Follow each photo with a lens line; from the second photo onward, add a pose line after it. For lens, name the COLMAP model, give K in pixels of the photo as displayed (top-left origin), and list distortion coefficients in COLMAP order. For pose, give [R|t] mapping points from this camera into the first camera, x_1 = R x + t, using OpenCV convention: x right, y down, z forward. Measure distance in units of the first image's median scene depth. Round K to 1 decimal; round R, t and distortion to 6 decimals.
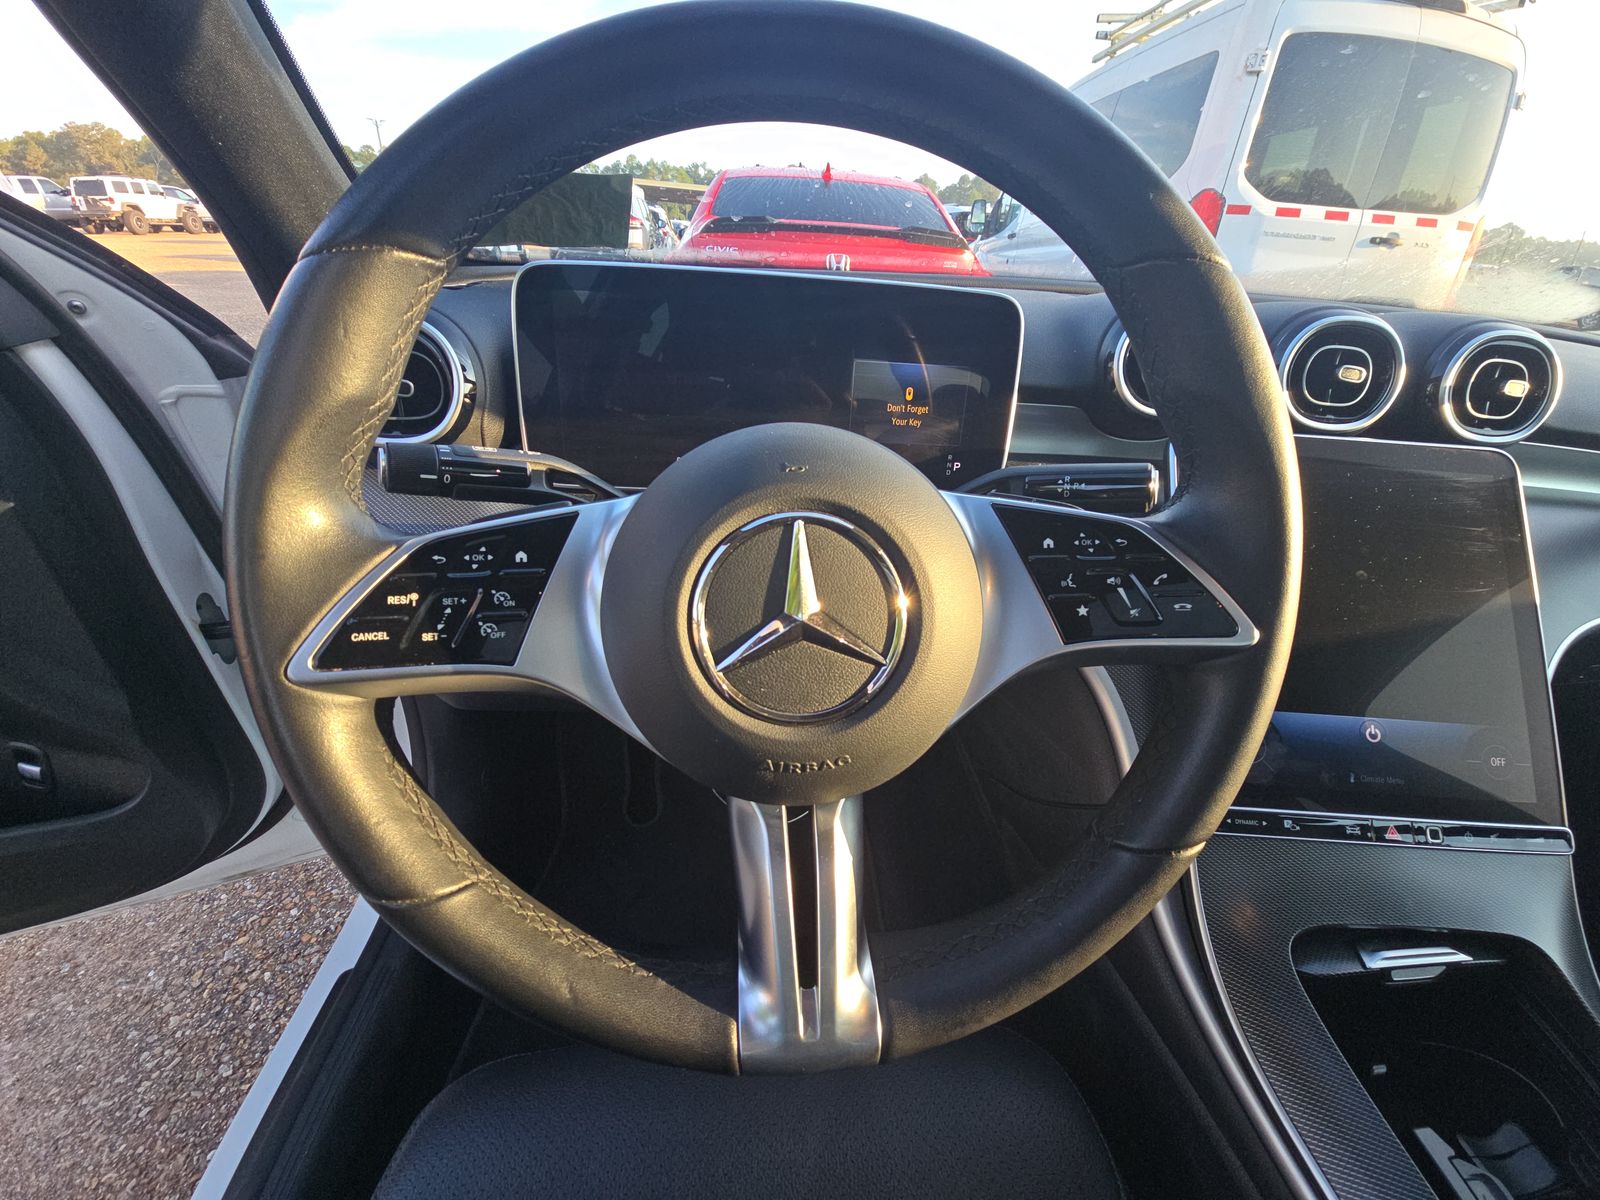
lens RADIAL K [[643.9, 0, 802.0], [0, 643.9, 597.5], [0, 0, 1]] dist [0.000334, -0.002231]
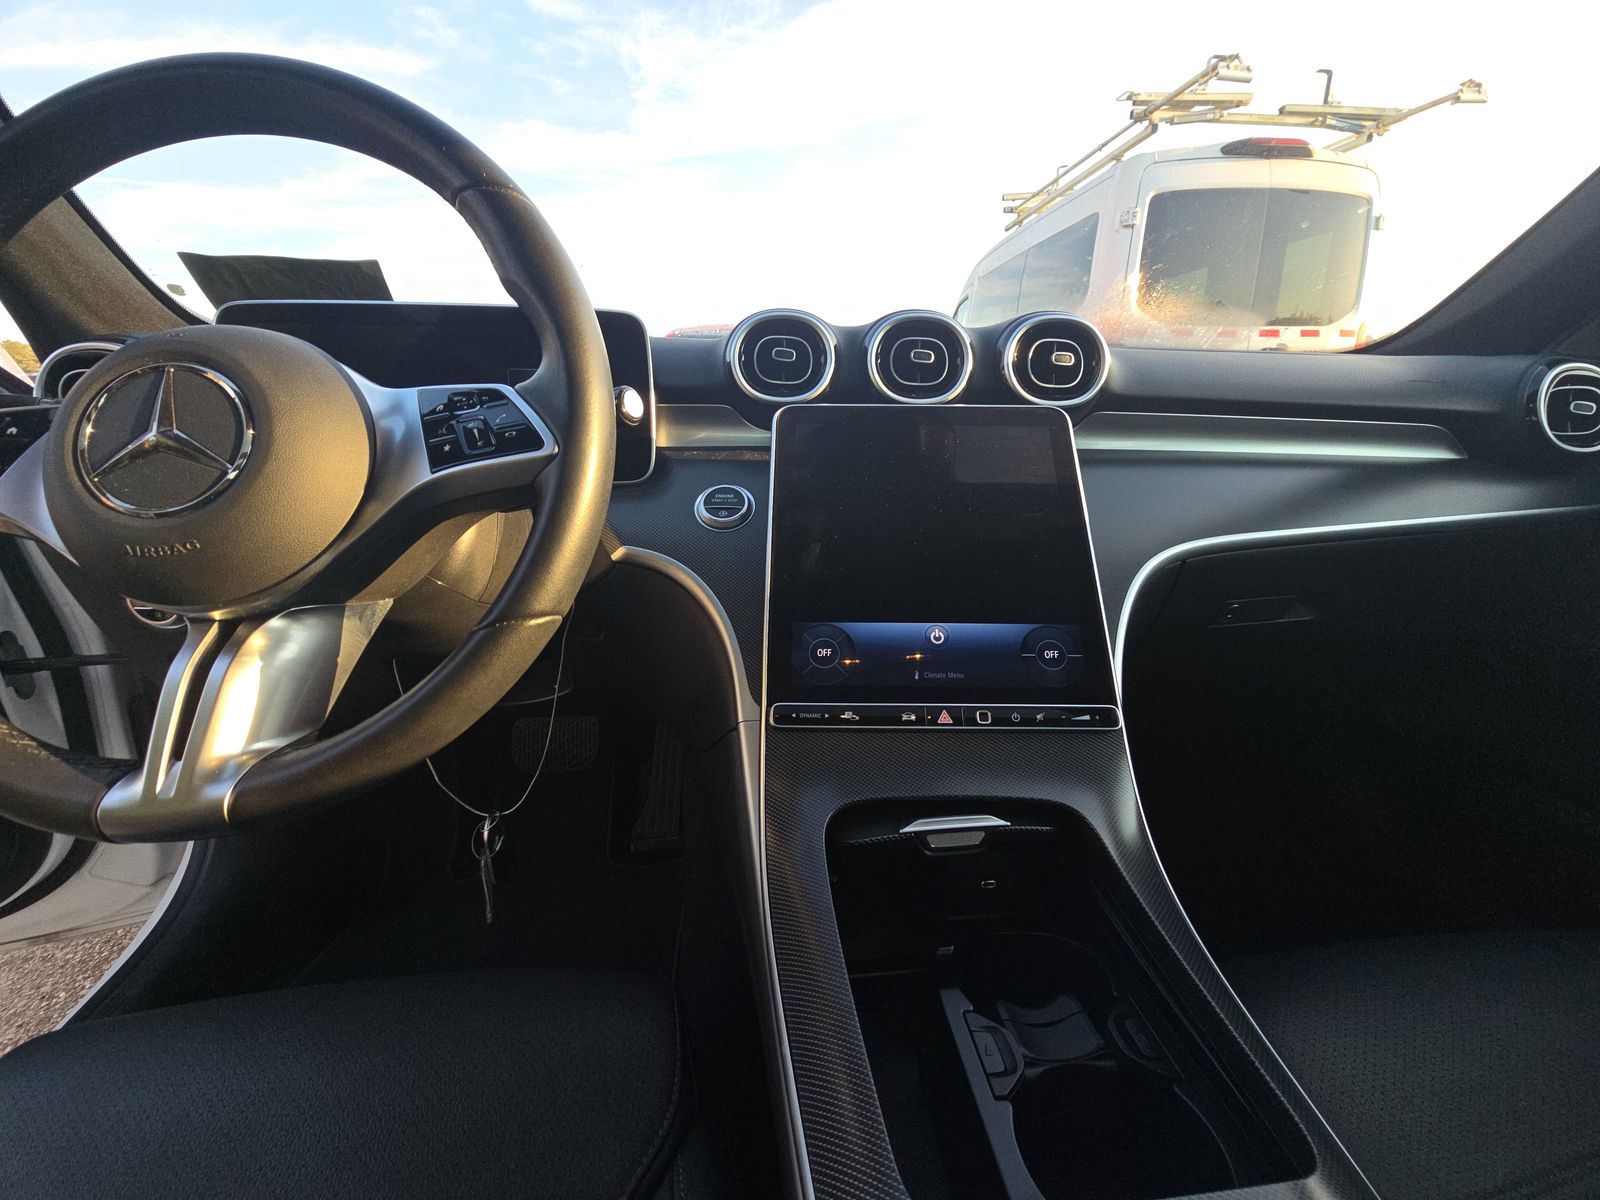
lens RADIAL K [[643.9, 0, 802.3], [0, 643.9, 598.6], [0, 0, 1]] dist [0.000334, -0.002231]
pose [[0.998282, -0.058466, -0.003964, 0.584162], [0.056459, 0.977713, -0.202213, 0.315510], [0.015698, 0.201642, 0.979333, -0.087331]]
